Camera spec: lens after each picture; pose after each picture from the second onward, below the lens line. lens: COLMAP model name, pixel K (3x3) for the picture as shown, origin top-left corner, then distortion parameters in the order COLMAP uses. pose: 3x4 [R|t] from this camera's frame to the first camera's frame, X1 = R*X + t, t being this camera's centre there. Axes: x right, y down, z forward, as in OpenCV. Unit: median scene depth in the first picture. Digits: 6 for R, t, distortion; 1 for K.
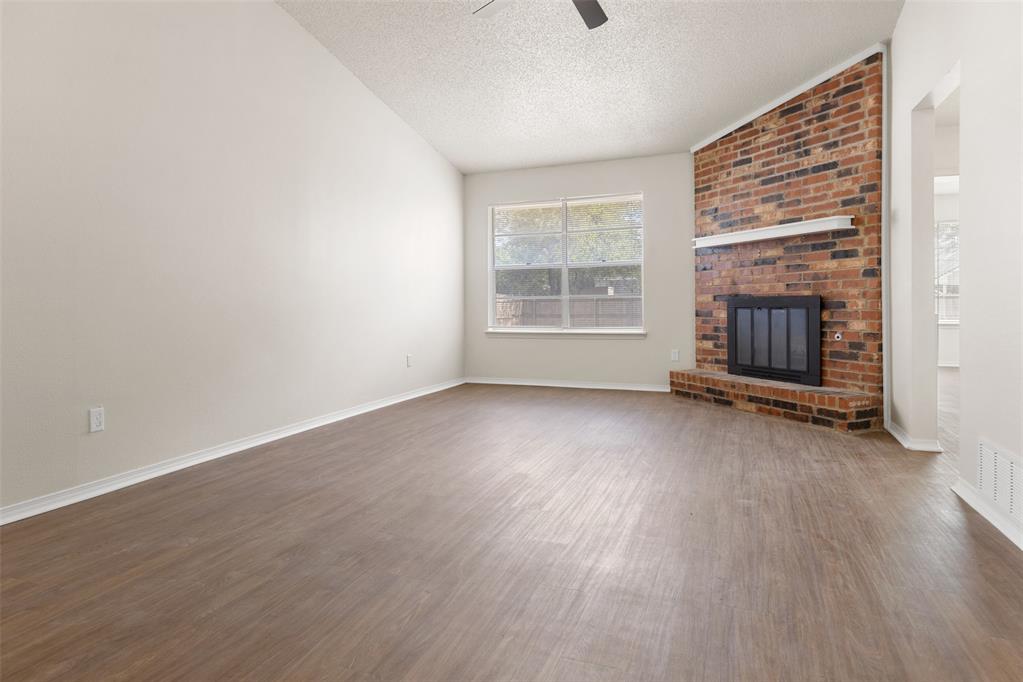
lens RADIAL K [[572.8, 0, 512.0], [0, 572.8, 311.2], [0, 0, 1]] dist [0.001430, 0.000013]
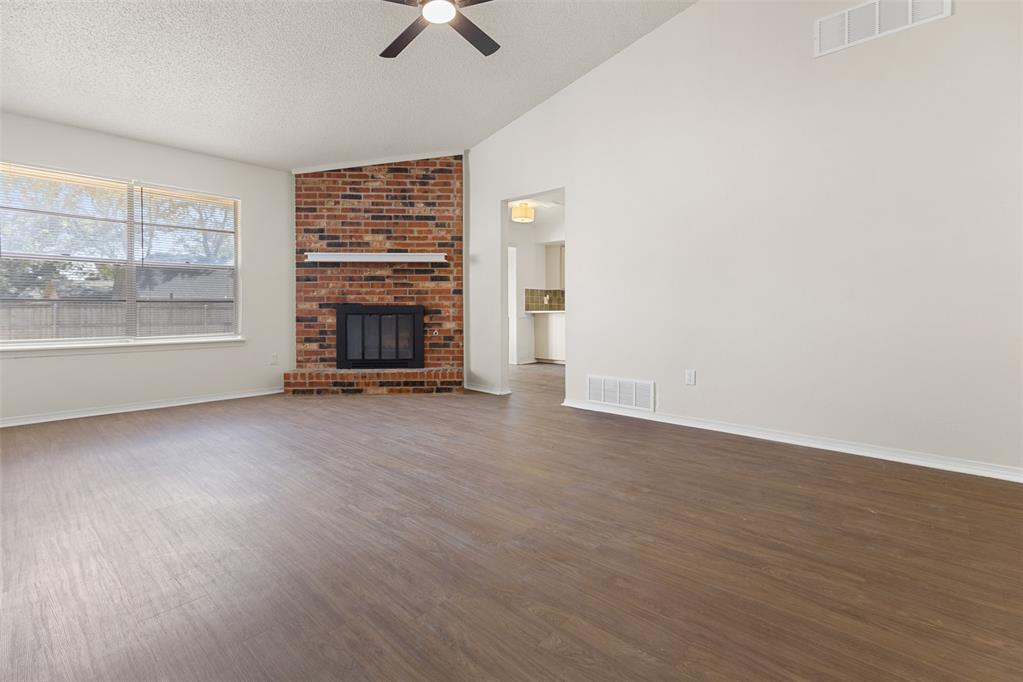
lens RADIAL K [[469.7, 0, 508.8], [0, 469.7, 321.2], [0, 0, 1]] dist [-0.001184, -0.000505]
pose [[0.354939, -0.009666, 0.934839, -0.492485], [0.008533, 0.999938, 0.007099, 0.006065], [-0.934850, 0.005458, 0.355000, 0.368486]]
